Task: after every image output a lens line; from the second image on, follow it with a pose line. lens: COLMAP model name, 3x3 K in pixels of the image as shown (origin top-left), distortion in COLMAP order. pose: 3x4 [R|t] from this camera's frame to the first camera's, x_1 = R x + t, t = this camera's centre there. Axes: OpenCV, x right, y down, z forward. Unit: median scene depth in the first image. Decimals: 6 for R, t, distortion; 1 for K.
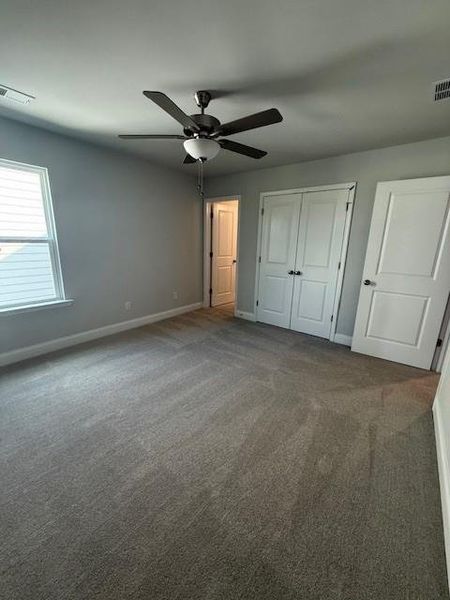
lens RADIAL K [[242.0, 0, 226.4], [0, 242.0, 301.9], [0, 0, 1]] dist [-0.000745, -0.000062]
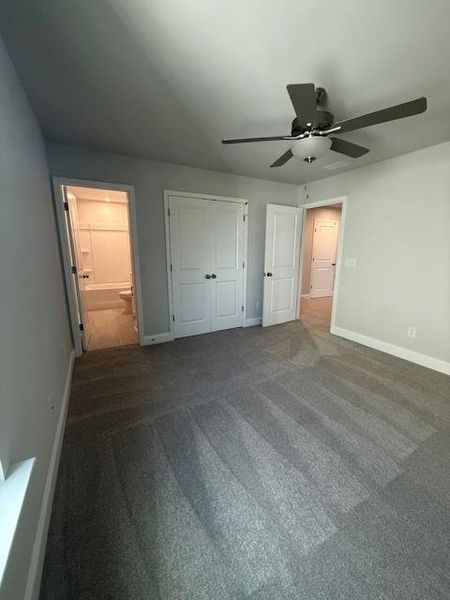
lens RADIAL K [[242.0, 0, 225.9], [0, 242.0, 299.9], [0, 0, 1]] dist [-0.000745, -0.000062]
pose [[0.381577, -0.220743, 0.897592, -0.634793], [0.232732, 0.962725, 0.137825, -0.151189], [-0.894559, 0.156308, 0.418728, 0.528921]]
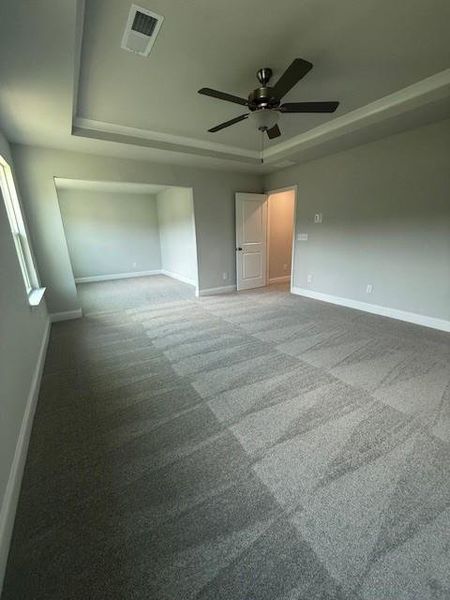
lens RADIAL K [[242.0, 0, 223.7], [0, 242.0, 298.6], [0, 0, 1]] dist [-0.000745, -0.000062]
pose [[0.940230, 0.036864, -0.338538, 0.152338], [-0.028763, 0.999168, 0.028917, 0.036939], [0.339322, -0.017451, 0.940508, -0.126975]]
